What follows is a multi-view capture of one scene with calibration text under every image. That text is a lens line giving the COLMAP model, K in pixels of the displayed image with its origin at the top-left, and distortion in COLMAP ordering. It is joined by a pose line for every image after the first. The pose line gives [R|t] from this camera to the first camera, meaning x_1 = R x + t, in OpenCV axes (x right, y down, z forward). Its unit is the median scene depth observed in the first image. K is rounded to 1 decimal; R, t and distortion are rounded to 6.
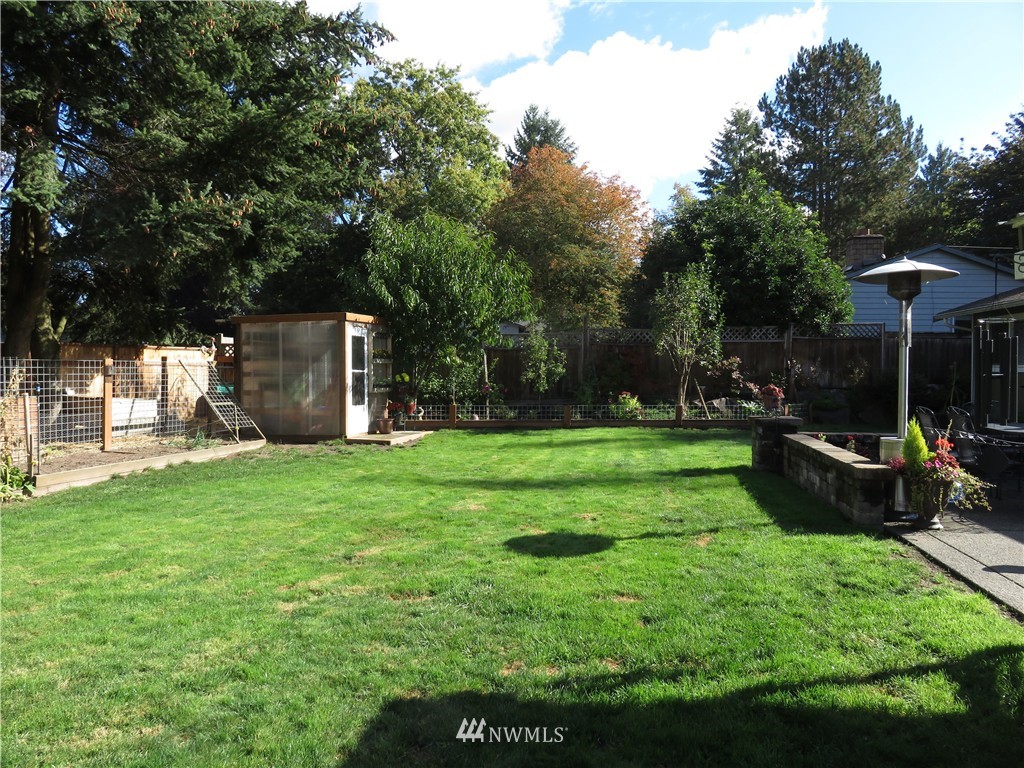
lens RADIAL K [[755.8, 0, 512.5], [0, 755.8, 385.7], [0, 0, 1]] dist [-0.003049, 0.002352]
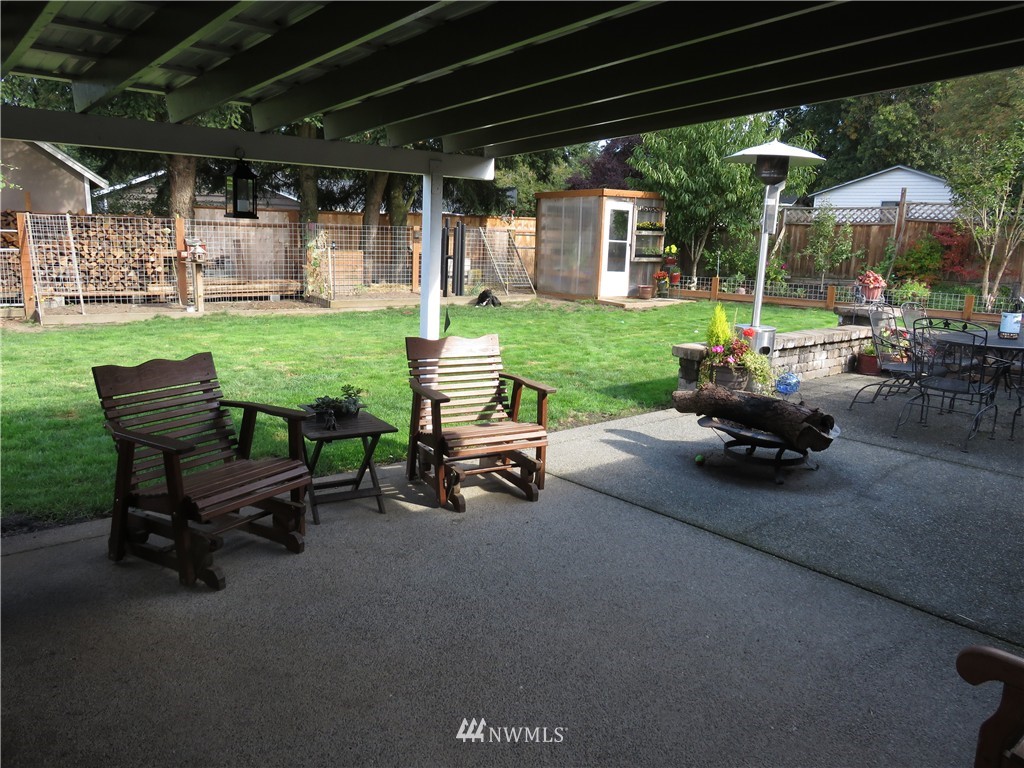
lens RADIAL K [[755.8, 0, 511.2], [0, 755.8, 383.8], [0, 0, 1]] dist [-0.003049, 0.002352]
pose [[0.764682, 0.151859, -0.626259, 0.417601], [-0.044314, 0.981928, 0.183994, -0.011251], [0.642882, -0.112945, 0.757592, 0.013480]]
